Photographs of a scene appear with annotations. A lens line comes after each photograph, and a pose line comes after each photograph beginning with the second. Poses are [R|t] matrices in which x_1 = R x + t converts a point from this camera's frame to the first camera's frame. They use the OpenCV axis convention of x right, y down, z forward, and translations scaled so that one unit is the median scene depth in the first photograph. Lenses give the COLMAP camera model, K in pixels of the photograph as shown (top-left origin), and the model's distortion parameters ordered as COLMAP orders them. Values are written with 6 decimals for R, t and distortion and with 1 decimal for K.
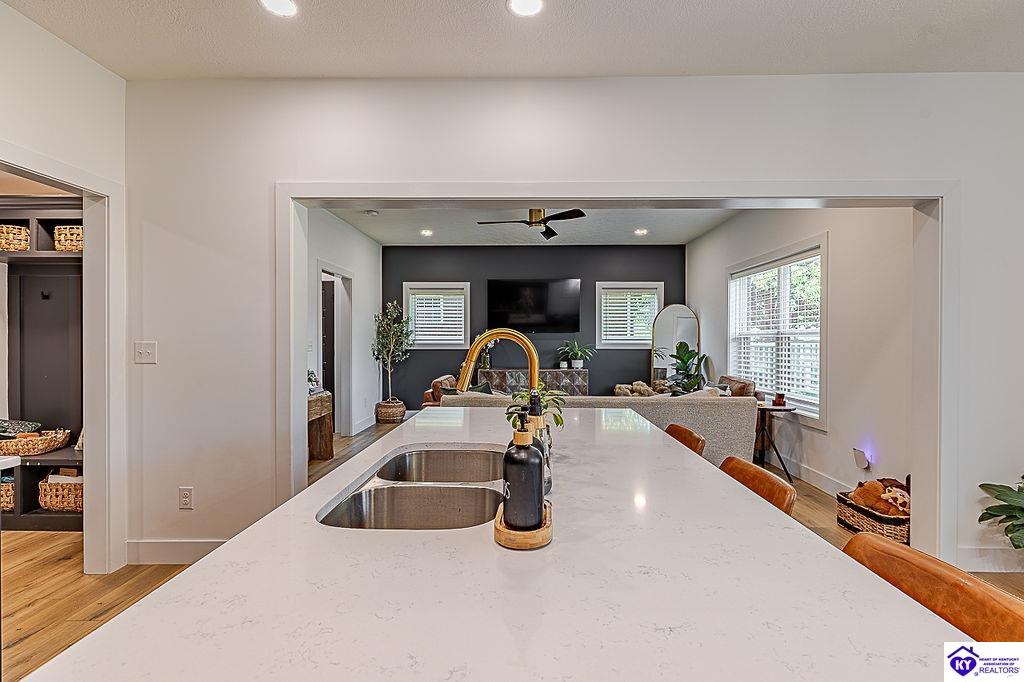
lens RADIAL K [[462.1, 0, 517.8], [0, 462.1, 343.1], [0, 0, 1]] dist [0.004358, -0.001339]
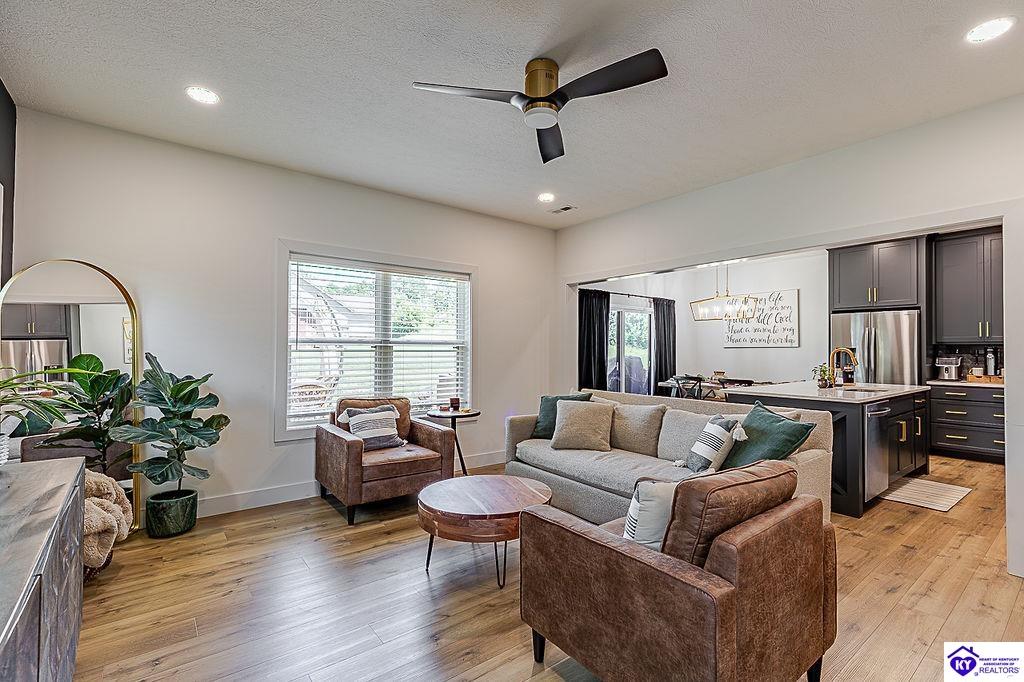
lens RADIAL K [[462.1, 0, 512.1], [0, 462.1, 346.0], [0, 0, 1]] dist [0.004358, -0.001339]
pose [[-0.618140, 0.000173, 0.786068, -0.216303], [0.000660, 1.000000, 0.000300, -0.008990], [-0.786068, 0.000704, -0.618140, 0.929947]]
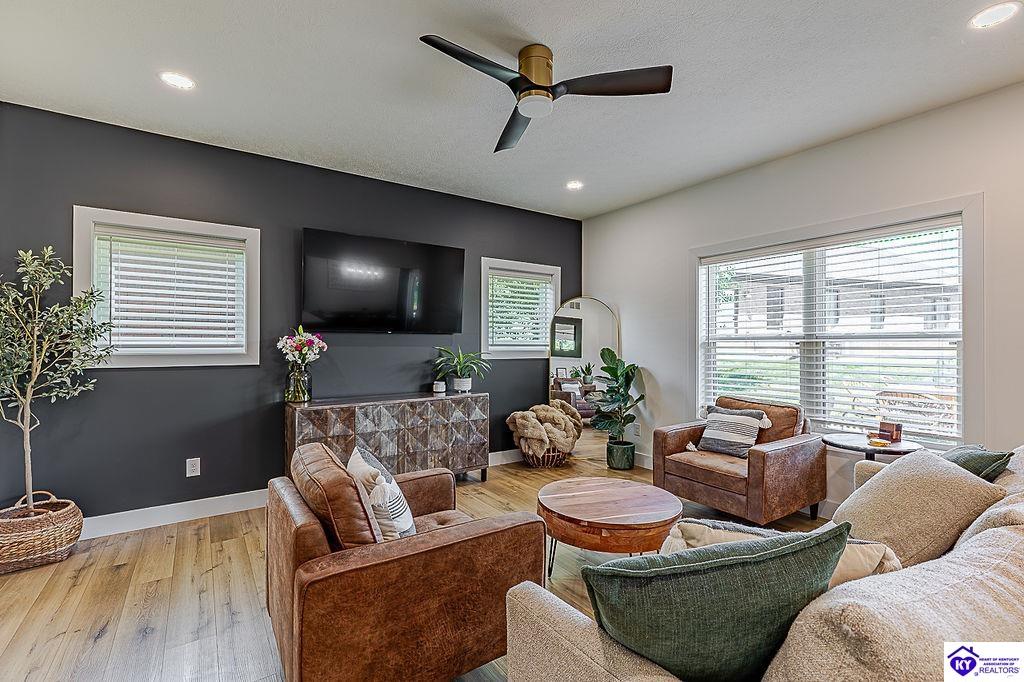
lens RADIAL K [[462.1, 0, 523.0], [0, 462.1, 341.9], [0, 0, 1]] dist [0.004358, -0.001339]
pose [[0.816385, 0.002709, 0.577502, -0.163043], [0.004499, 0.999929, -0.011051, -0.004751], [-0.577490, 0.011620, 0.816315, 0.445445]]
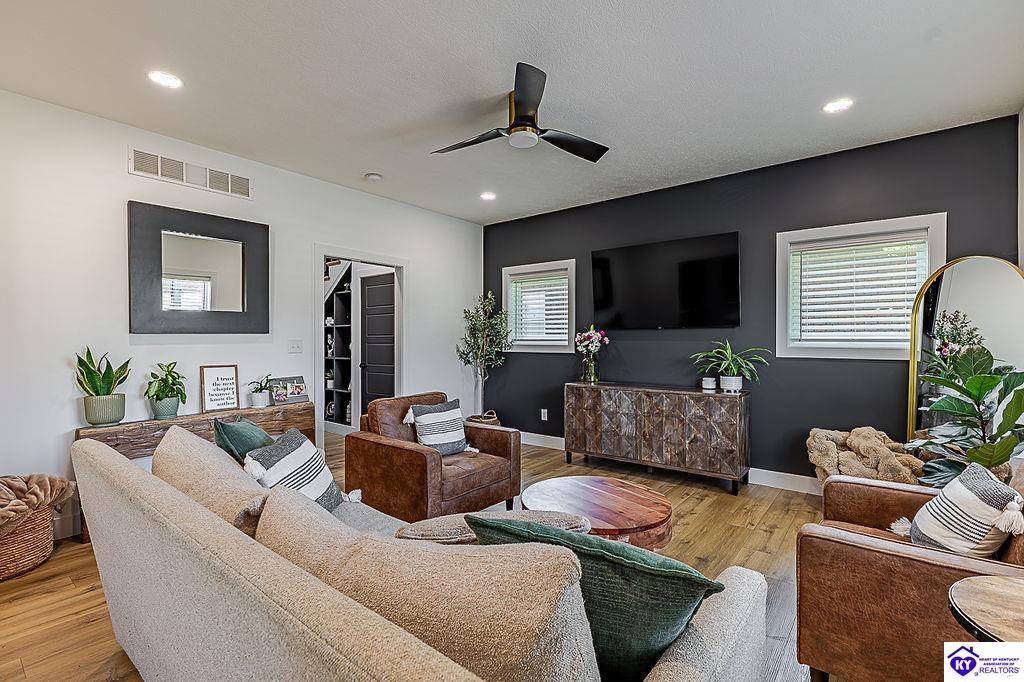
lens RADIAL K [[462.1, 0, 524.9], [0, 462.1, 341.6], [0, 0, 1]] dist [0.004358, -0.001339]
pose [[0.789860, 0.002042, -0.613284, 0.274392], [-0.008971, 0.999926, -0.008223, 0.001689], [0.613222, 0.011997, 0.789819, 0.403249]]
